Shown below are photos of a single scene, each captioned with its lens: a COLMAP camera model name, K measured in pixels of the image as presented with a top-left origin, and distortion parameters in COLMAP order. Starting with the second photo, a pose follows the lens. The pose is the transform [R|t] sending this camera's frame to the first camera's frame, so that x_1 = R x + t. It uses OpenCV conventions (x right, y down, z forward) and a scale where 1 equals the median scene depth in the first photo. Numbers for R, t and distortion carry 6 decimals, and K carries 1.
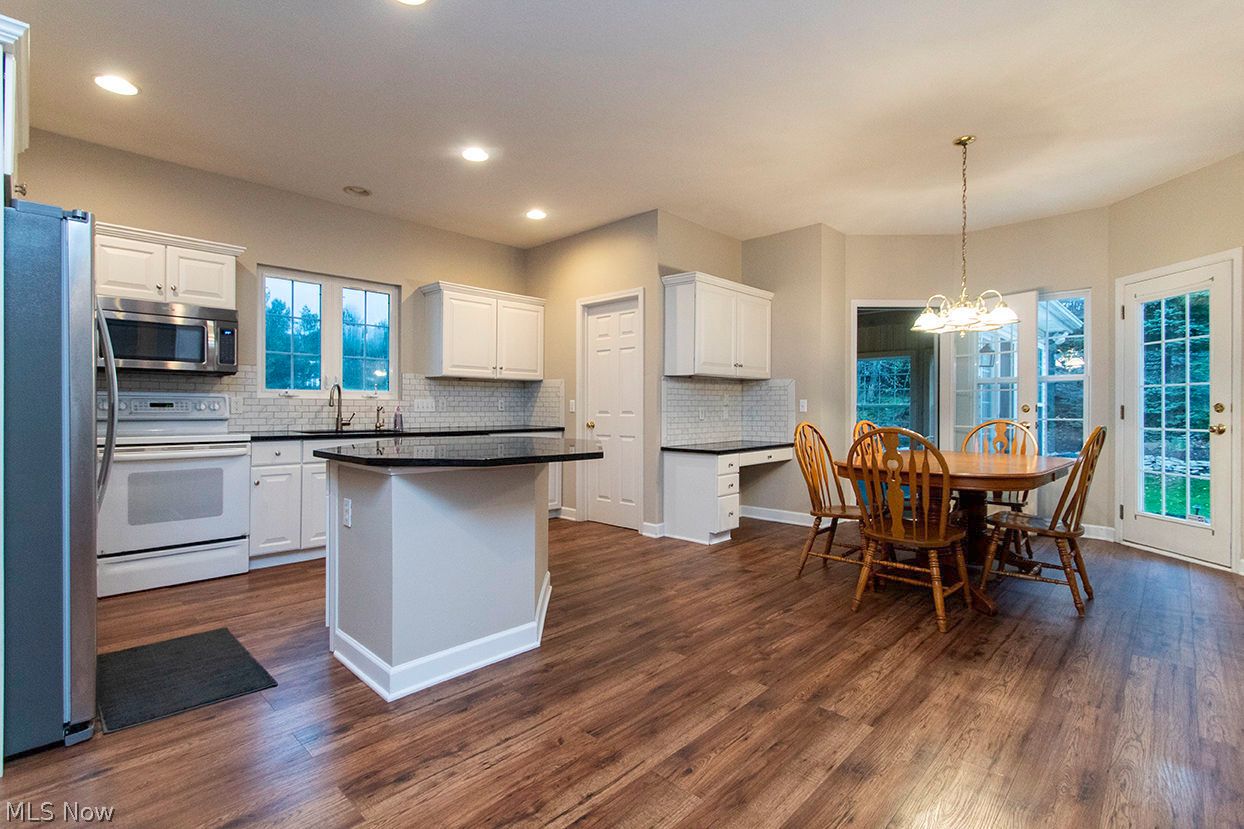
lens RADIAL K [[582.2, 0, 617.3], [0, 582.2, 409.1], [0, 0, 1]] dist [-0.000804, -0.001519]
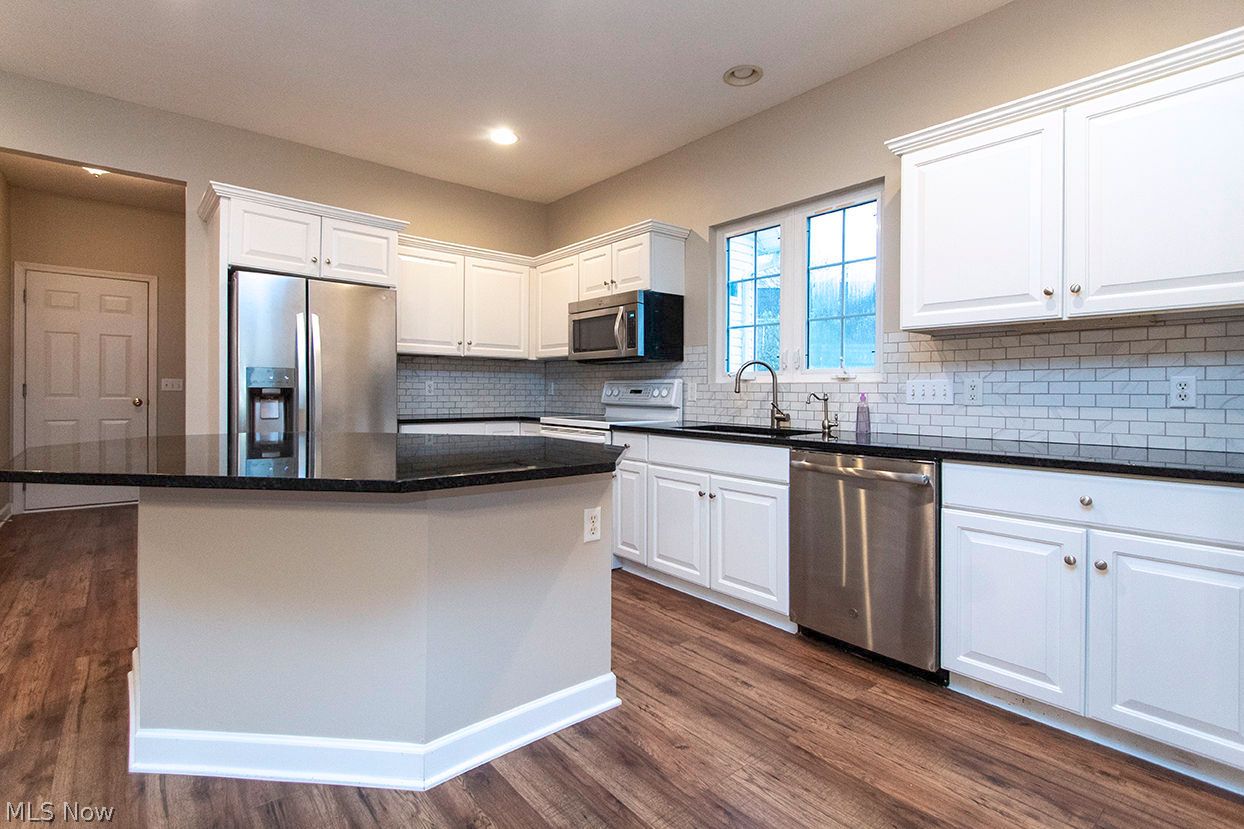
lens RADIAL K [[582.2, 0, 608.0], [0, 582.2, 398.7], [0, 0, 1]] dist [-0.000804, -0.001519]
pose [[-0.118152, 0.007116, -0.992970, 0.268429], [-0.010159, 0.999913, 0.008375, -0.002218], [0.992944, 0.011077, -0.118070, 1.004706]]
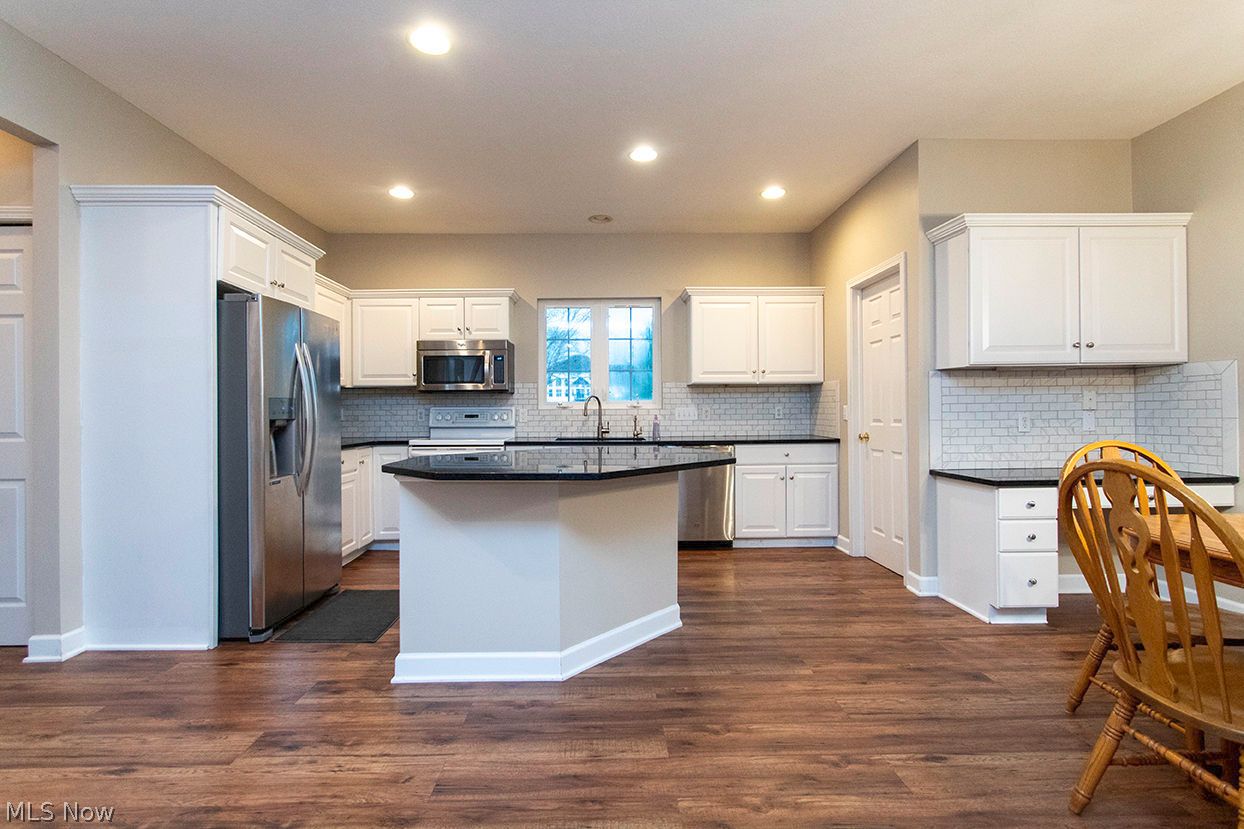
lens RADIAL K [[582.2, 0, 607.4], [0, 582.2, 413.9], [0, 0, 1]] dist [-0.000804, -0.001519]
pose [[0.705528, -0.007611, -0.708641, 0.361730], [0.007976, 0.999964, -0.002799, -0.005814], [0.708637, -0.003677, 0.705563, 0.258550]]
